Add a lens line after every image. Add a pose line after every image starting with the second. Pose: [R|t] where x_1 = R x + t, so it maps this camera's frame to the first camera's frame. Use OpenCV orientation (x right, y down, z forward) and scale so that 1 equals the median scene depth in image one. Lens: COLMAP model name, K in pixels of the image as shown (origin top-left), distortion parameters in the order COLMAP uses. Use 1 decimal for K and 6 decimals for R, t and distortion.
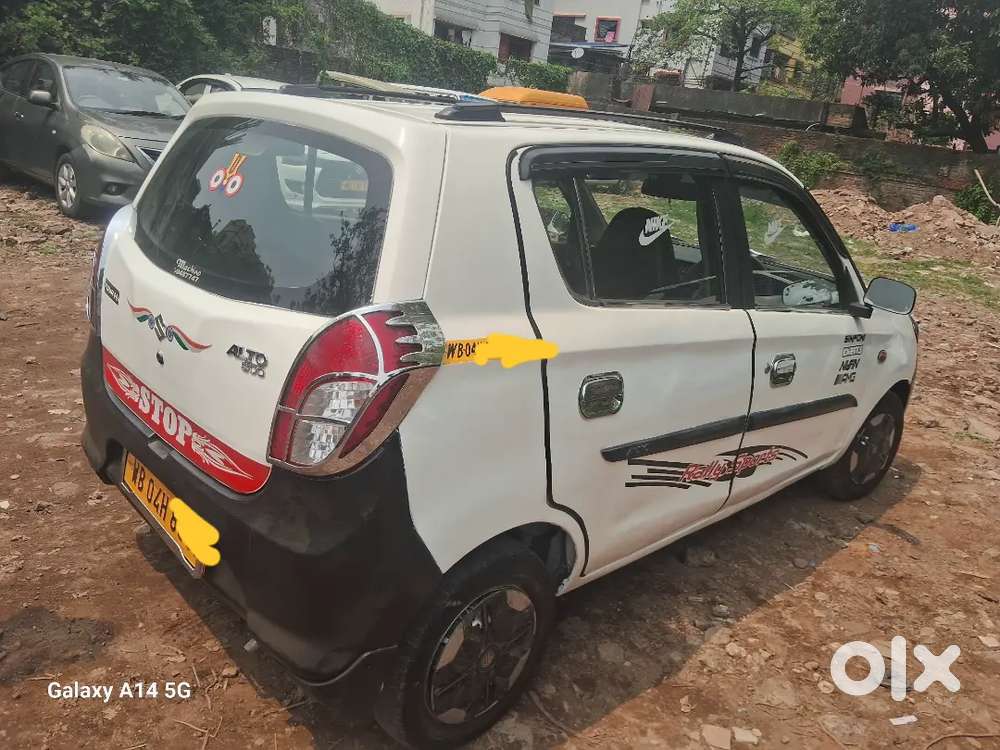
lens RADIAL K [[787.5, 0, 500.0], [0, 787.5, 375.0], [0, 0, 1]] dist [0.027512, -0.091283]
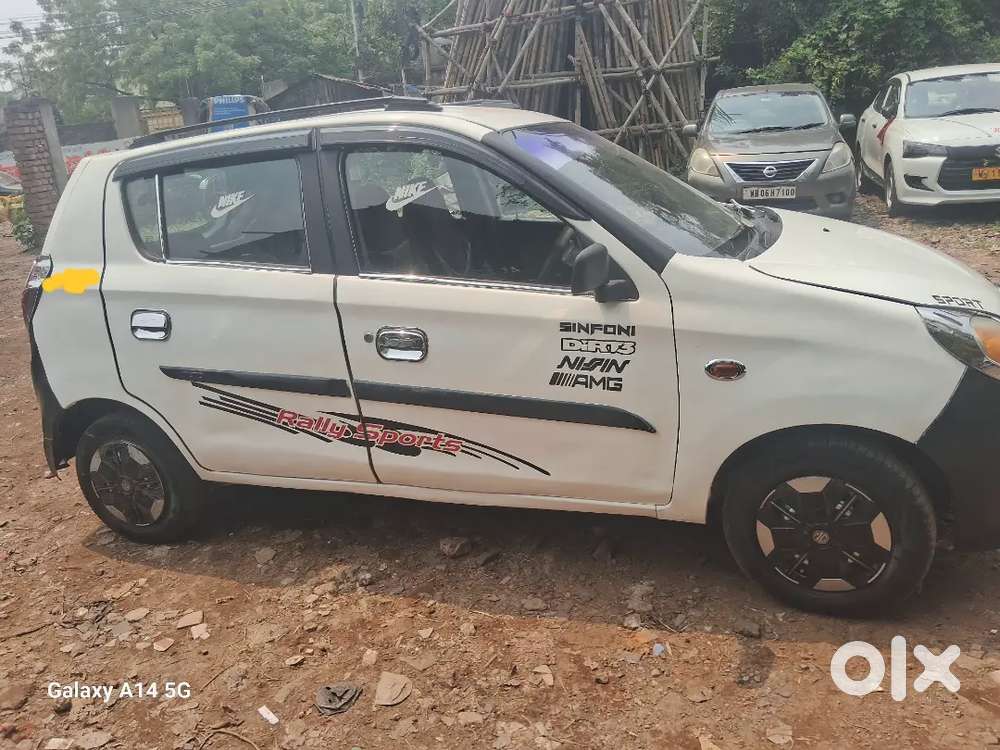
lens RADIAL K [[777.0, 0, 500.0], [0, 777.0, 375.0], [0, 0, 1]] dist [0.046157, -0.083616]
pose [[0.436459, 0.115362, -0.892298, 1.320862], [-0.135081, 0.988907, 0.061779, -0.045310], [0.889526, 0.093568, 0.447200, 0.747295]]
